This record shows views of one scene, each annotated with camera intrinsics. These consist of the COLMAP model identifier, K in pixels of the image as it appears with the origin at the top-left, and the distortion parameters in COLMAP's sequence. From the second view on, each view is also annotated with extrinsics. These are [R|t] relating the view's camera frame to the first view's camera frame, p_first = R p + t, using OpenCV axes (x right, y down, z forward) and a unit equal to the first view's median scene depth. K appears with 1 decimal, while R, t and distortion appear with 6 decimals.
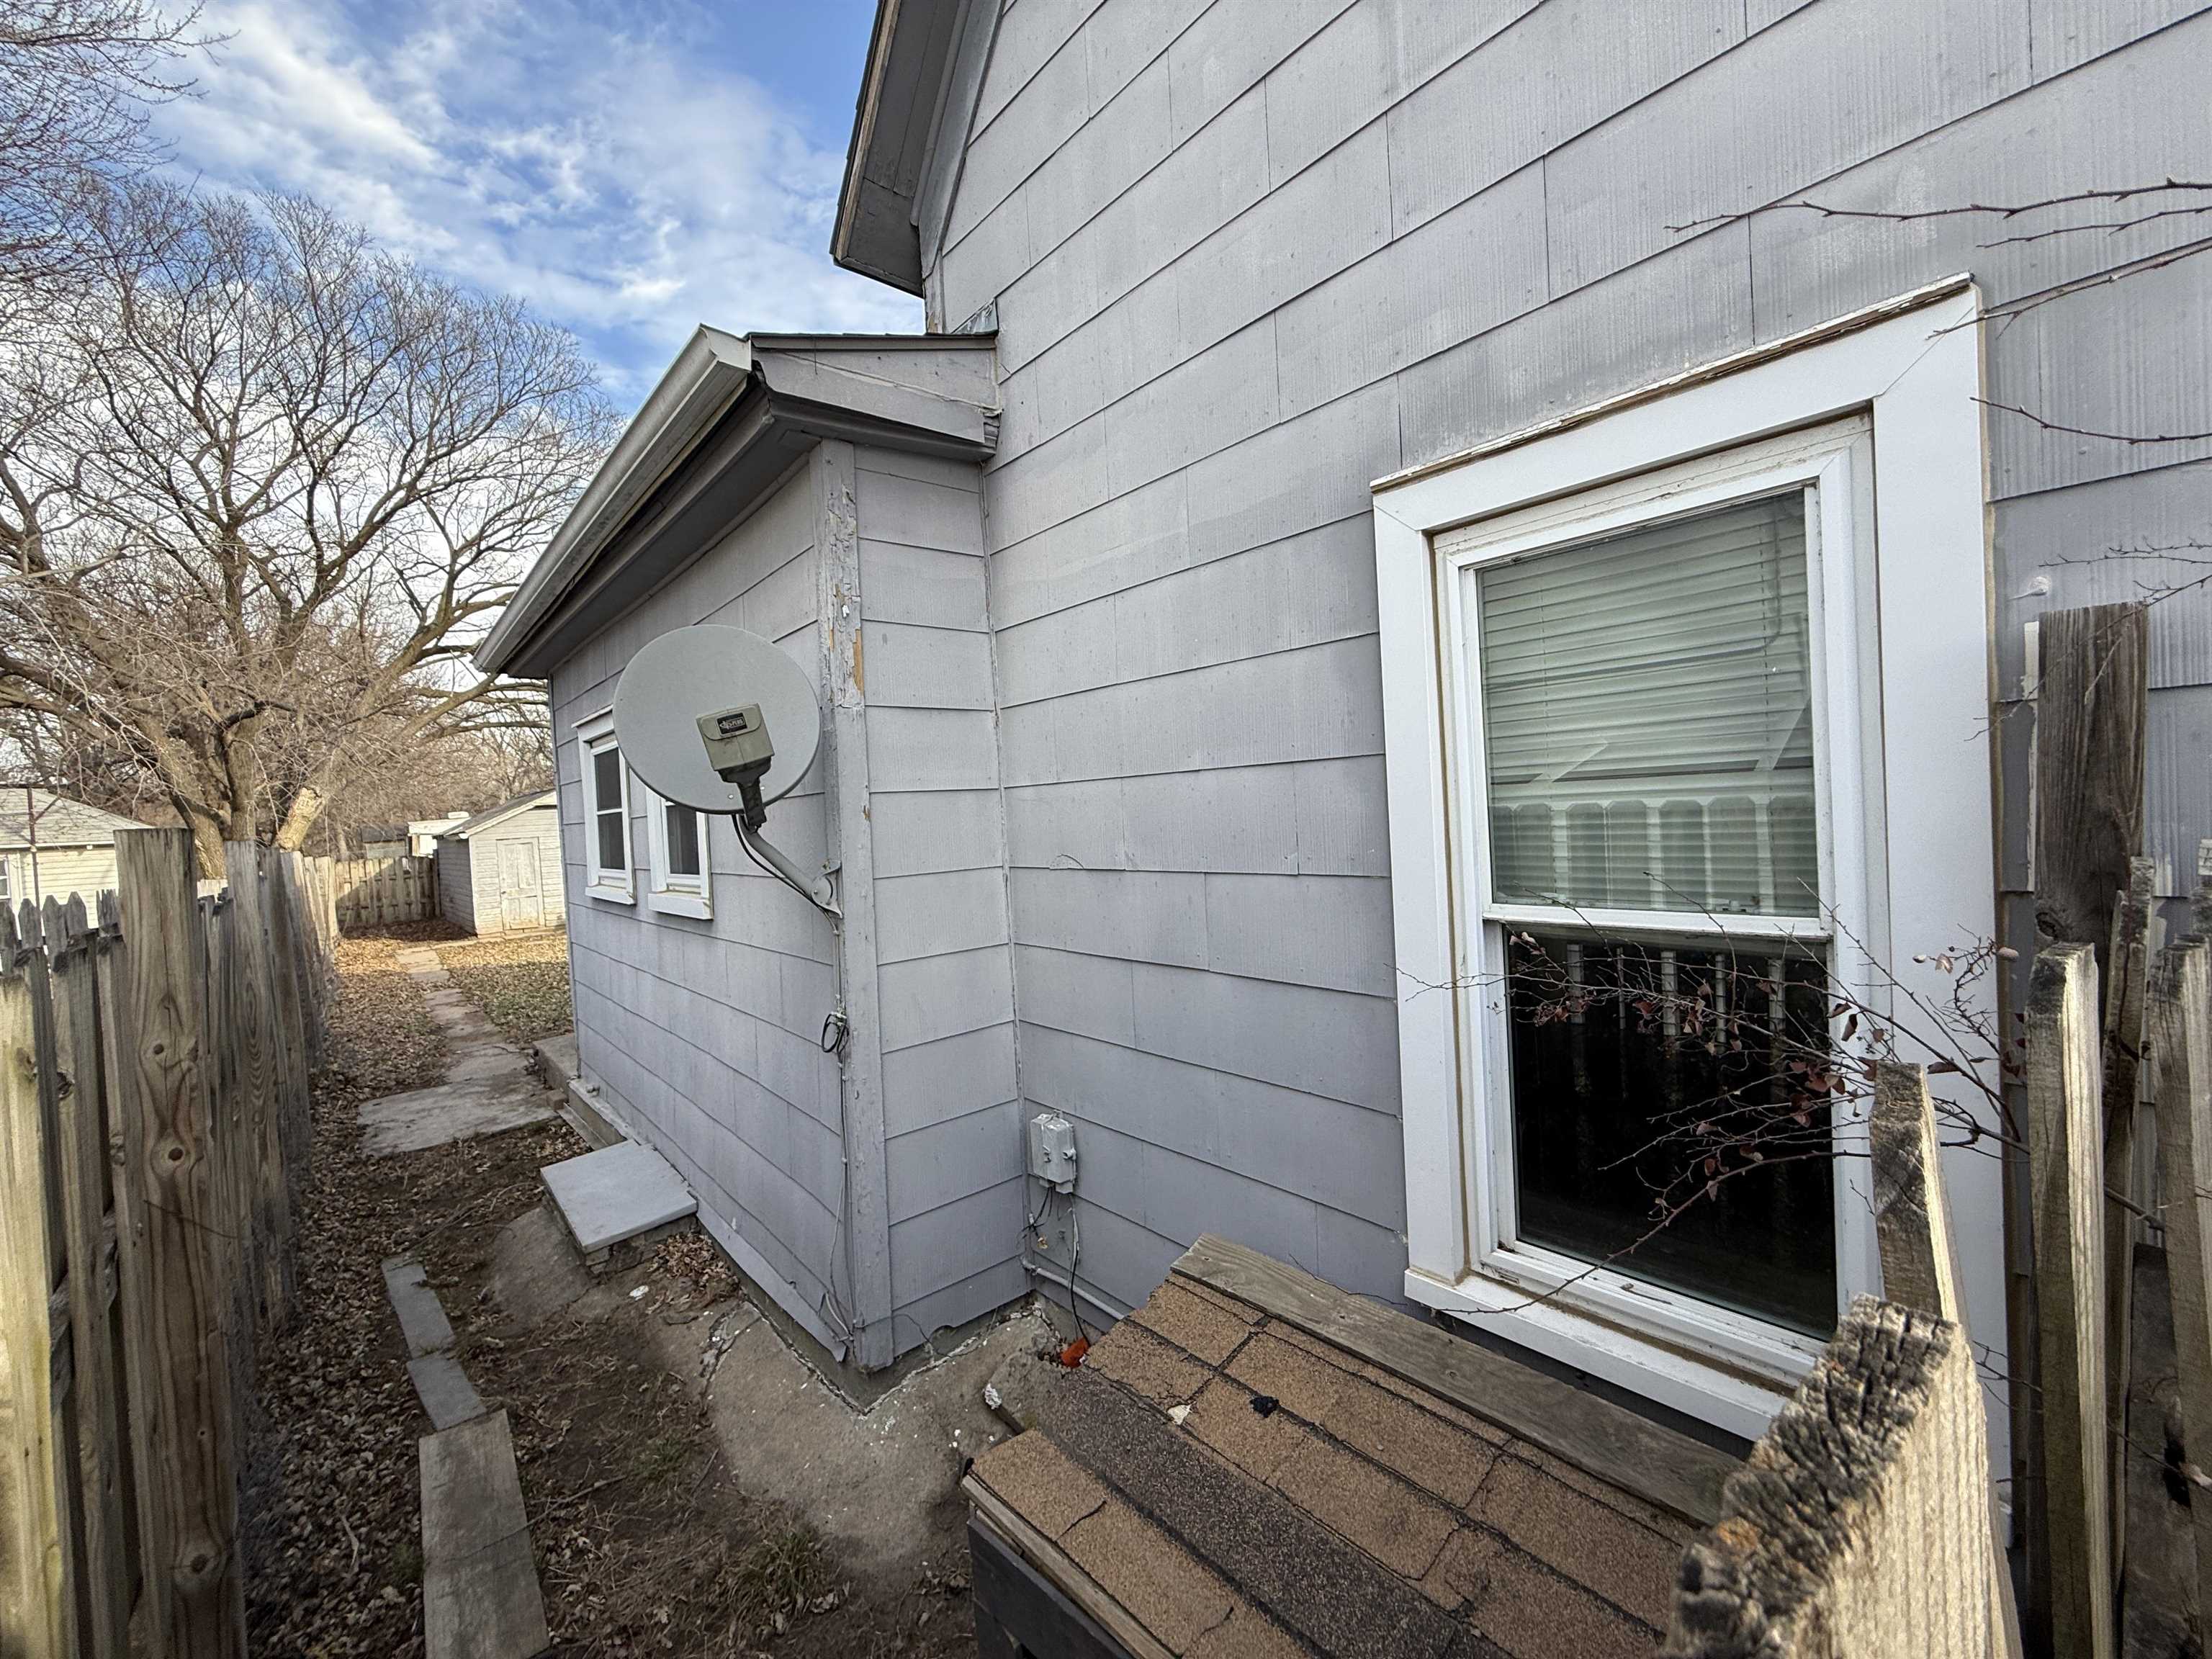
lens RADIAL K [[890.4, 0, 1106.0], [0, 890.4, 829.5], [0, 0, 1]] dist [-0.011647, 0.000149]
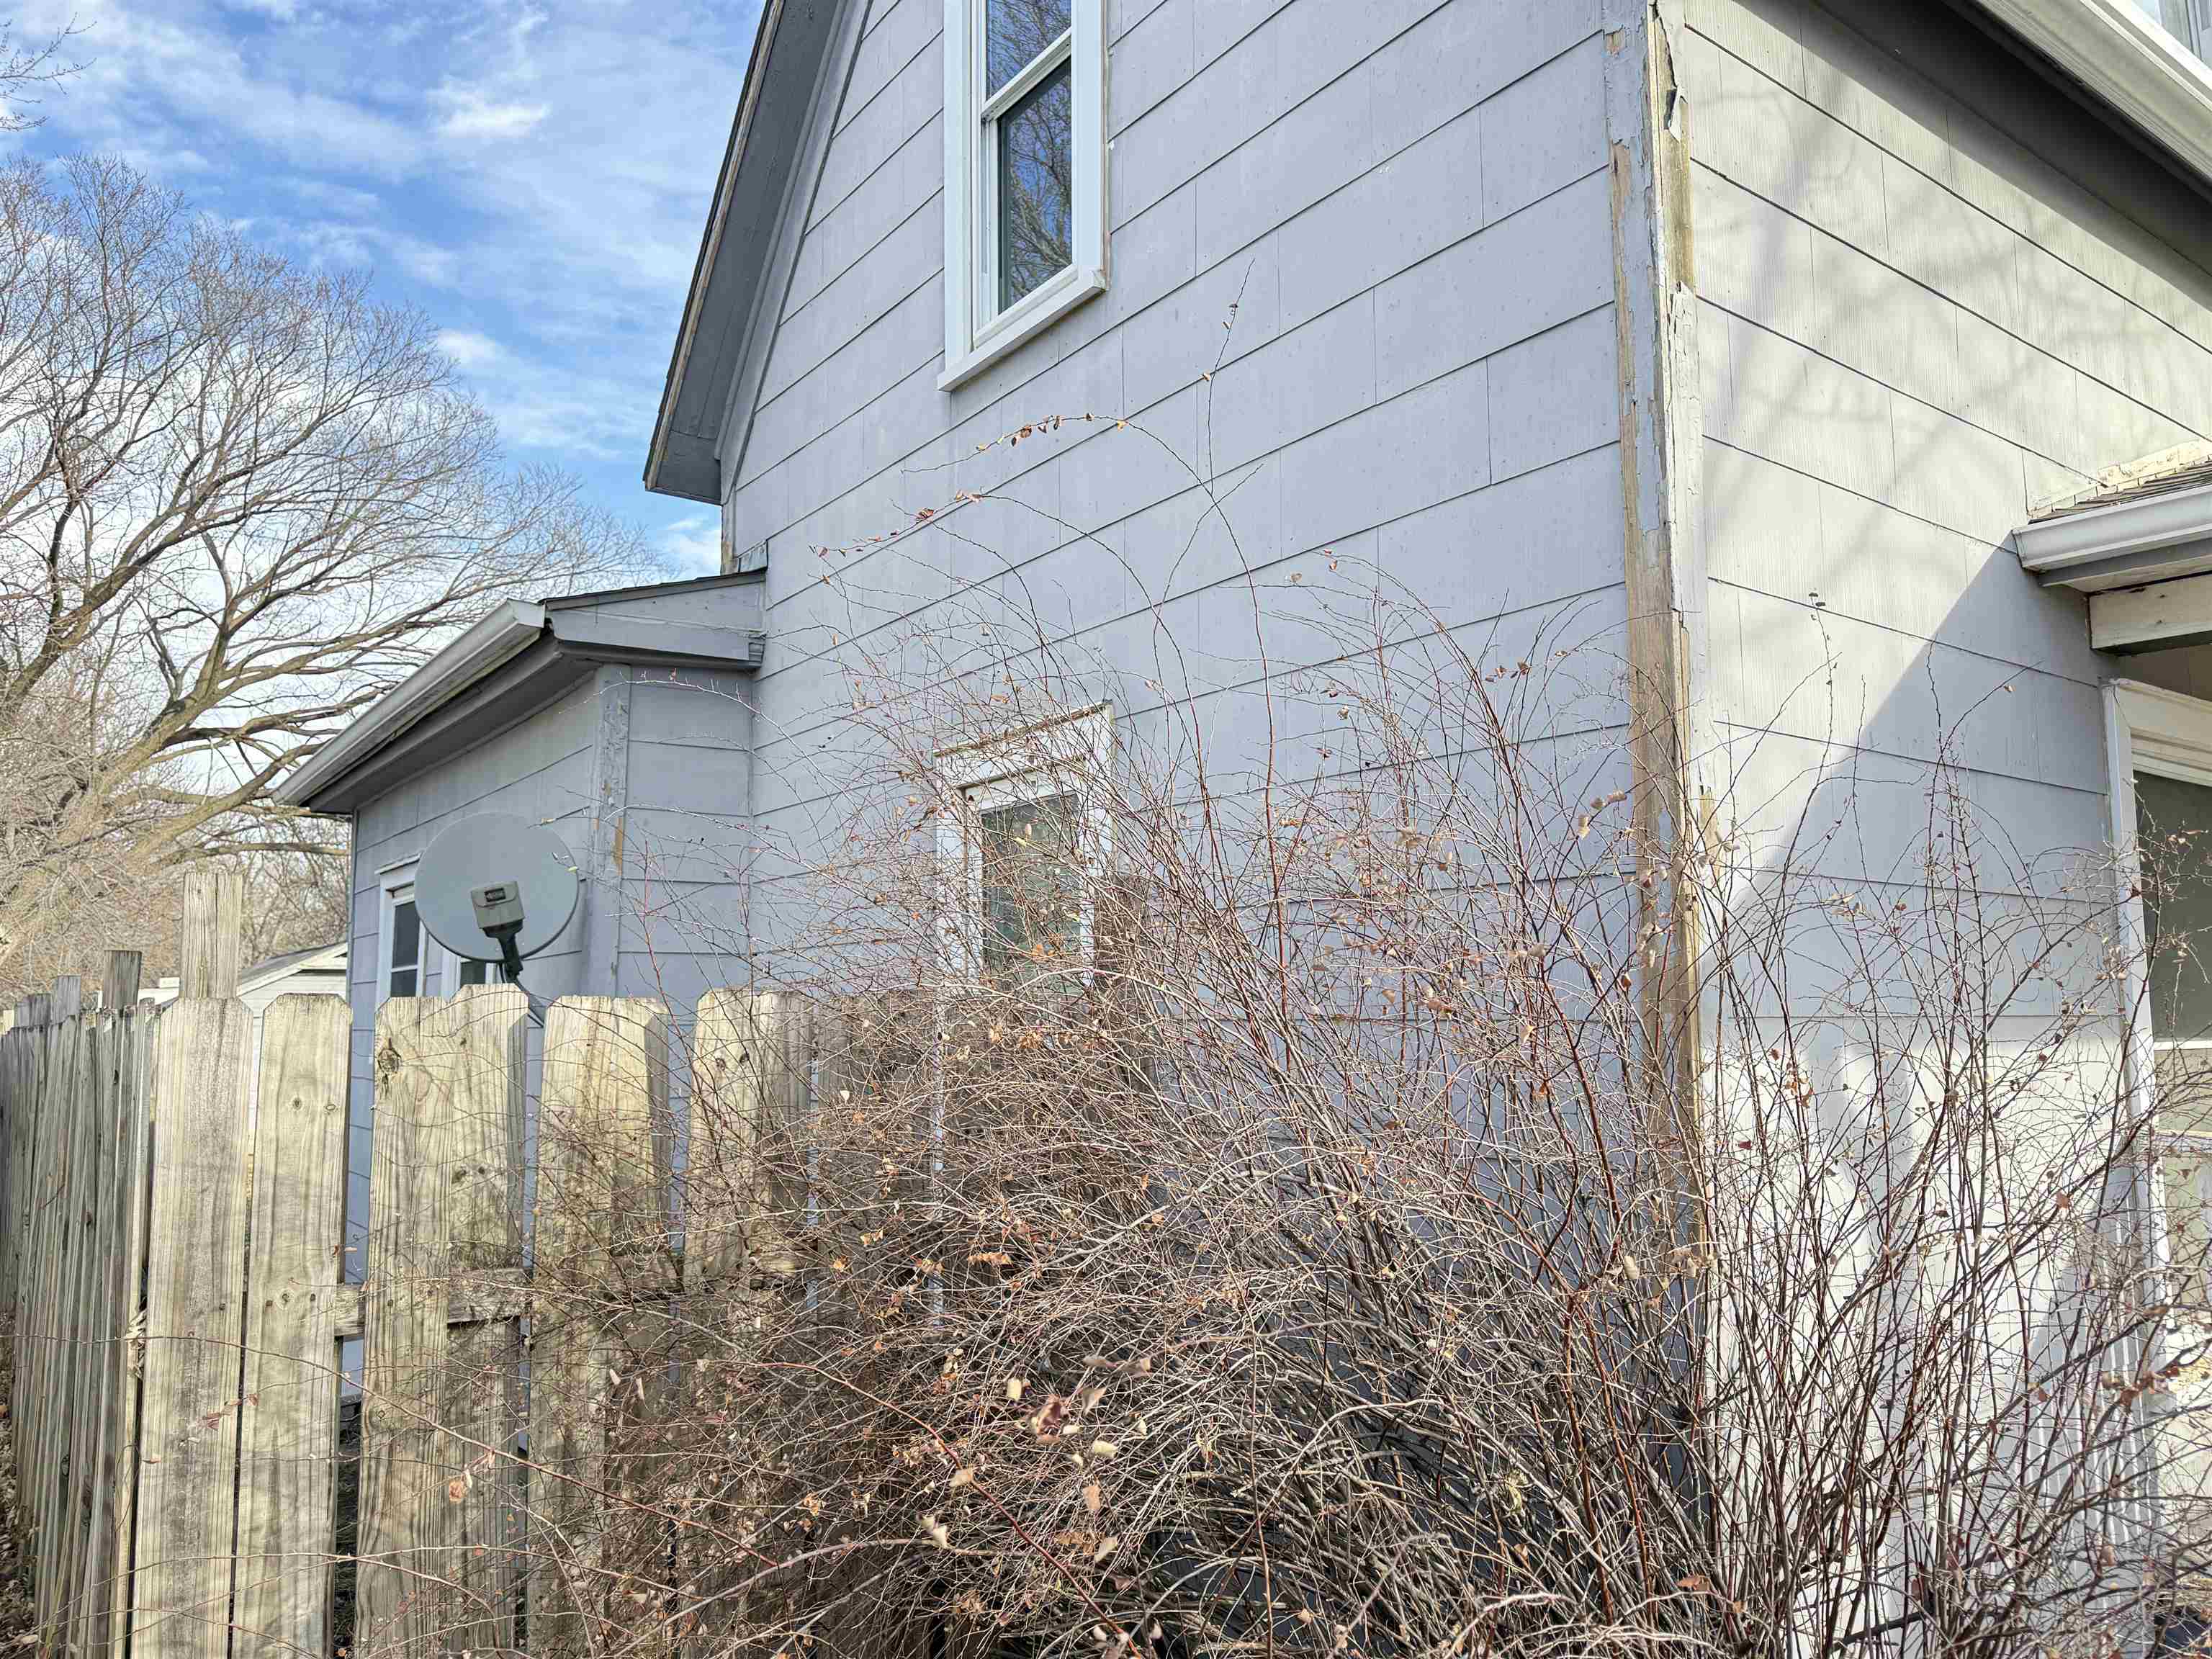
lens RADIAL K [[1548.8, 0, 1106.0], [0, 1548.8, 829.5], [0, 0, 1]] dist [0.092125, -0.123802]
pose [[0.994394, 0.036782, -0.099136, 0.254889], [-0.050835, 0.988389, -0.143190, 0.026873], [0.092718, 0.147427, 0.984718, -0.442829]]
